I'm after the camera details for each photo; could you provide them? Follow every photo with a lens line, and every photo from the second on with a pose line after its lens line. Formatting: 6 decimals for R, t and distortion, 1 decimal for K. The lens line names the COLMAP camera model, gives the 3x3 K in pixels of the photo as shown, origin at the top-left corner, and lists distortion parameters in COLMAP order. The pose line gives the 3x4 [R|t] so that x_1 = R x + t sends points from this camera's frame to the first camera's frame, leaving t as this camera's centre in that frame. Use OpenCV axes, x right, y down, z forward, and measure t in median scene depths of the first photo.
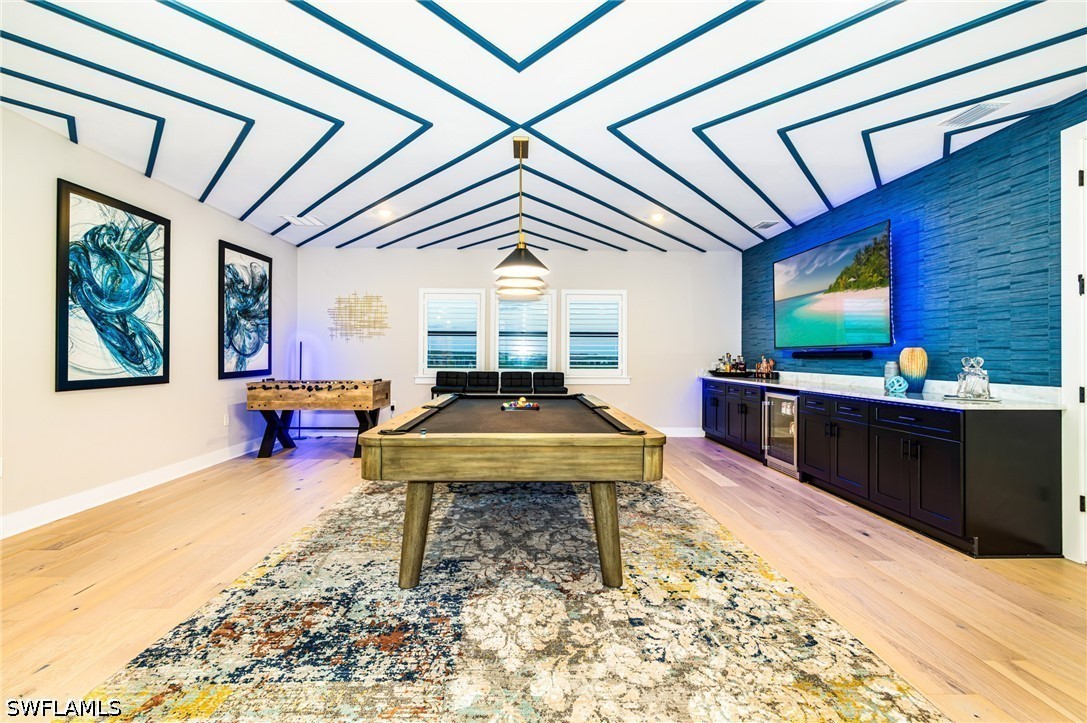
lens RADIAL K [[463.4, 0, 543.3], [0, 463.4, 355.9], [0, 0, 1]] dist [0.014336, 0.000050]
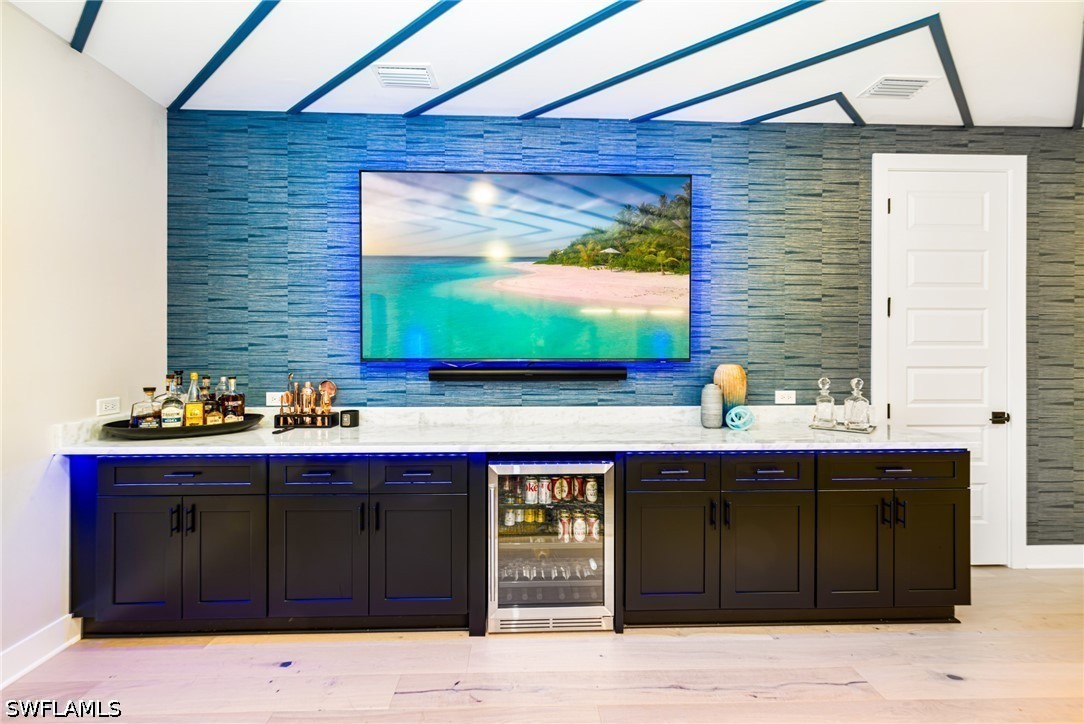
lens RADIAL K [[462.1, 0, 542.1], [0, 462.1, 358.0], [0, 0, 1]] dist [0.014336, 0.000050]
pose [[0.006701, -0.005707, 0.999961, 0.069227], [0.001542, 0.999983, 0.005697, -0.033354], [-0.999976, 0.001504, 0.006710, 1.341957]]
